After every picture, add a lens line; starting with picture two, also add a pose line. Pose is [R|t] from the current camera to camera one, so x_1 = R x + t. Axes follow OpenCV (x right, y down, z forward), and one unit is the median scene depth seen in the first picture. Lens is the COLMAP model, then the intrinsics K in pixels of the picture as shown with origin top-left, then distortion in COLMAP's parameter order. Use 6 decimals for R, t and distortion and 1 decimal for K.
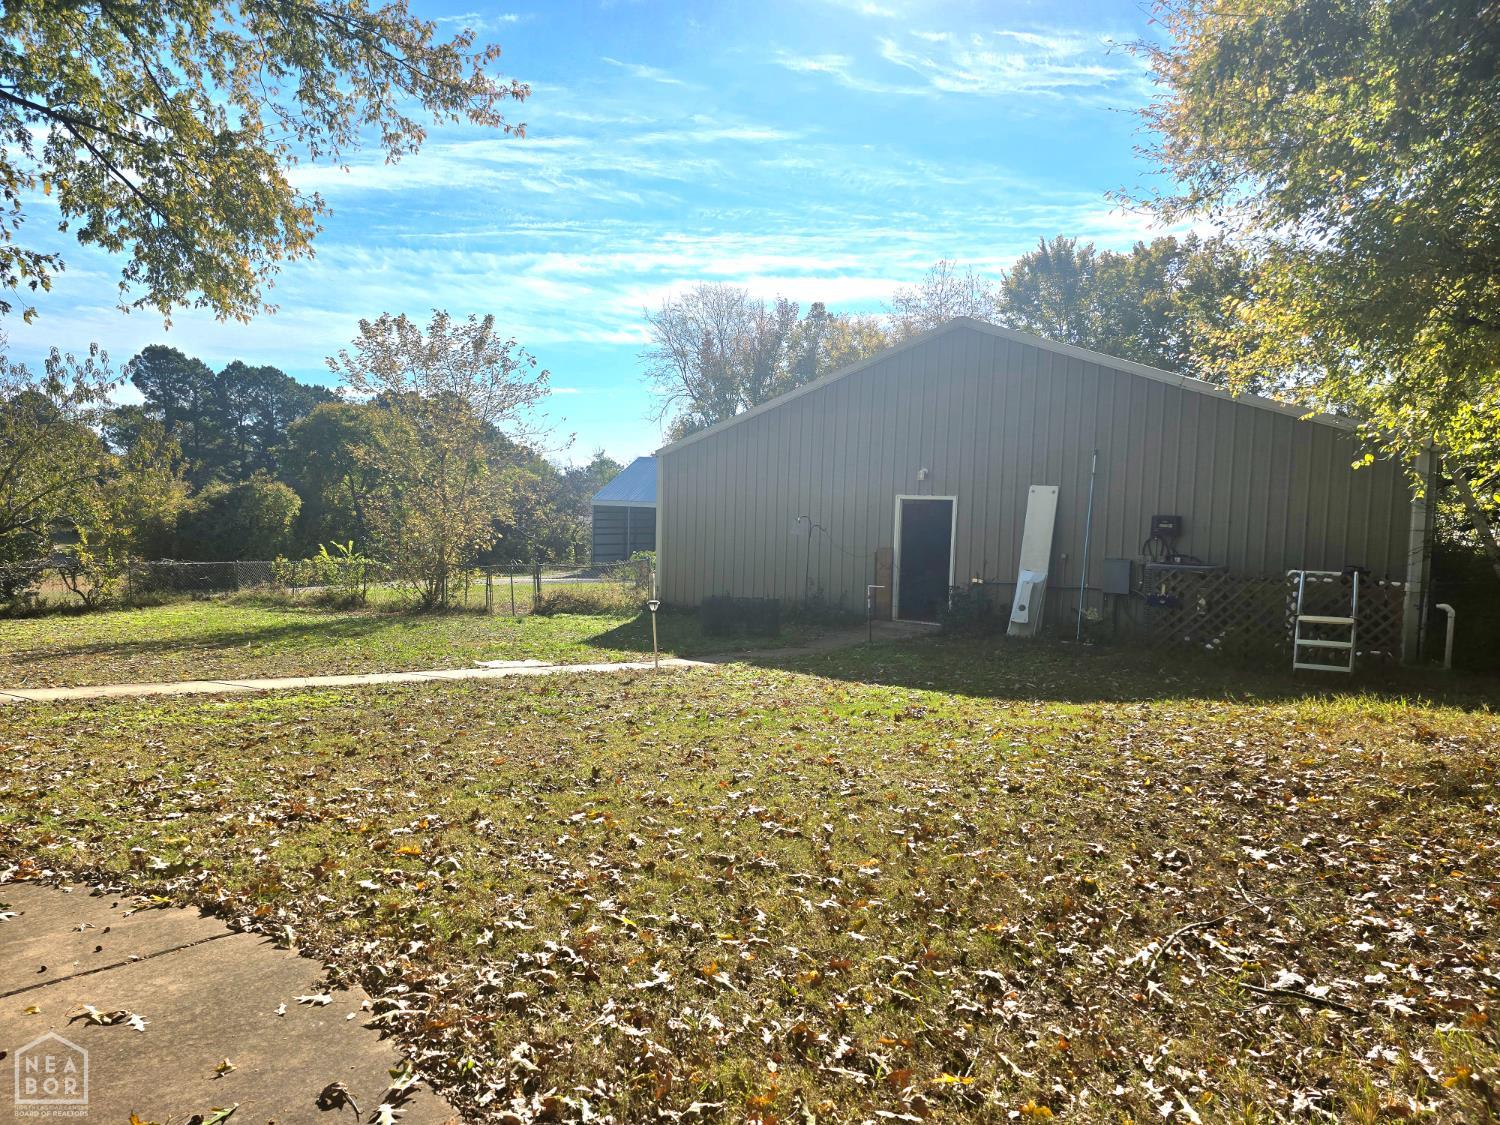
lens RADIAL K [[1050.4, 0, 750.0], [0, 1050.4, 562.5], [0, 0, 1]] dist [0.002739, -0.046802]
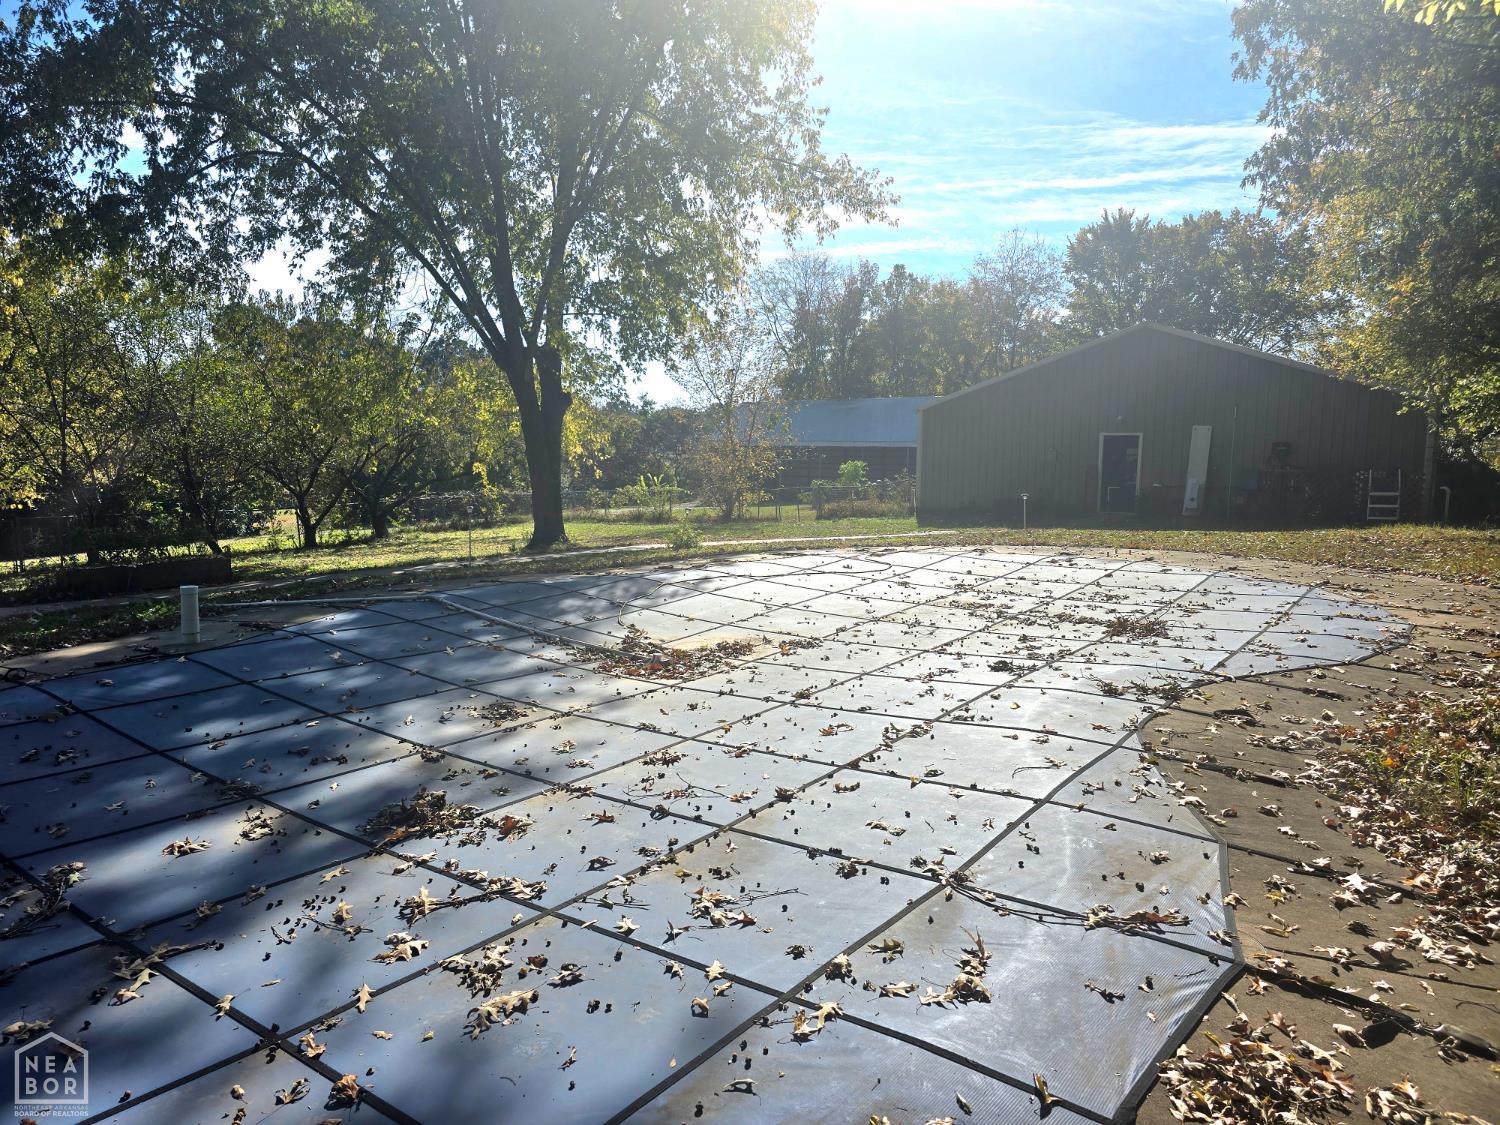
lens RADIAL K [[1042.4, 0, 723.5], [0, 1042.4, 560.5], [0, 0, 1]] dist [0.000246, -0.046001]
pose [[0.999572, -0.024819, -0.015465, -0.162264], [0.025705, 0.997866, 0.060029, 0.007532], [0.013943, -0.060400, 0.998077, -0.234880]]
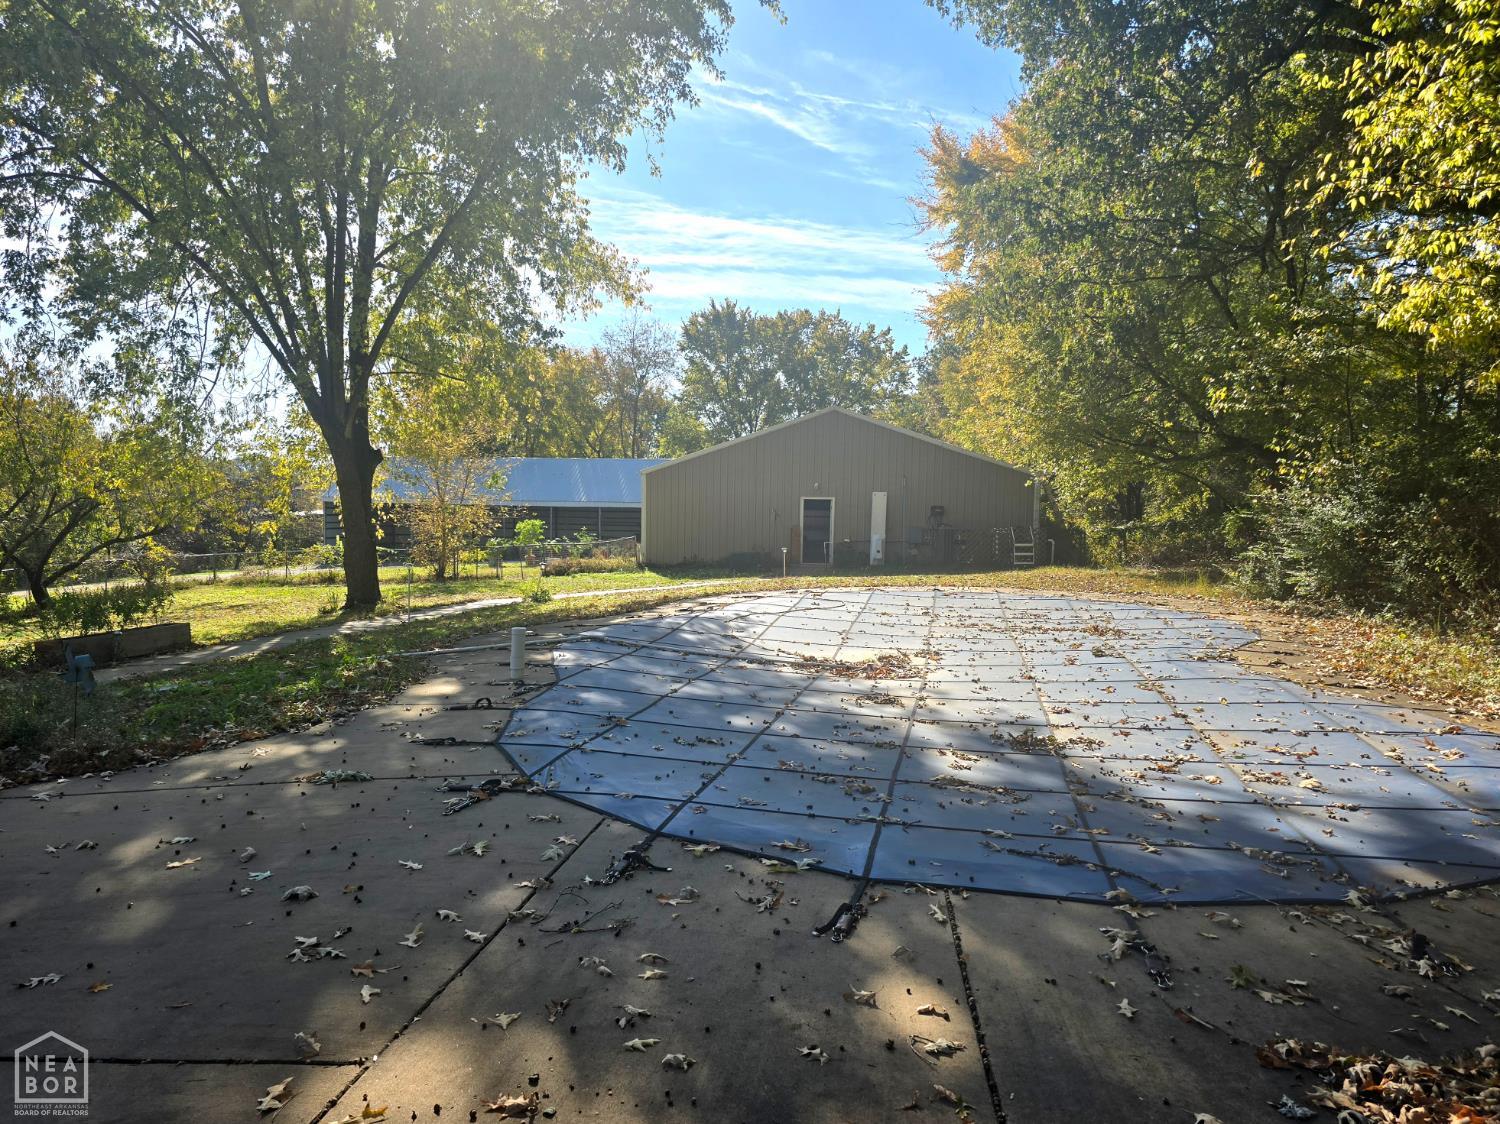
lens RADIAL K [[1019.4, 0, 795.7], [0, 1019.4, 631.3], [0, 0, 1]] dist [0.003403, -0.043038]
pose [[0.884177, -0.075383, 0.461029, -0.294027], [0.037774, 0.995200, 0.090281, 0.004218], [-0.465622, -0.062409, 0.882781, -0.259163]]
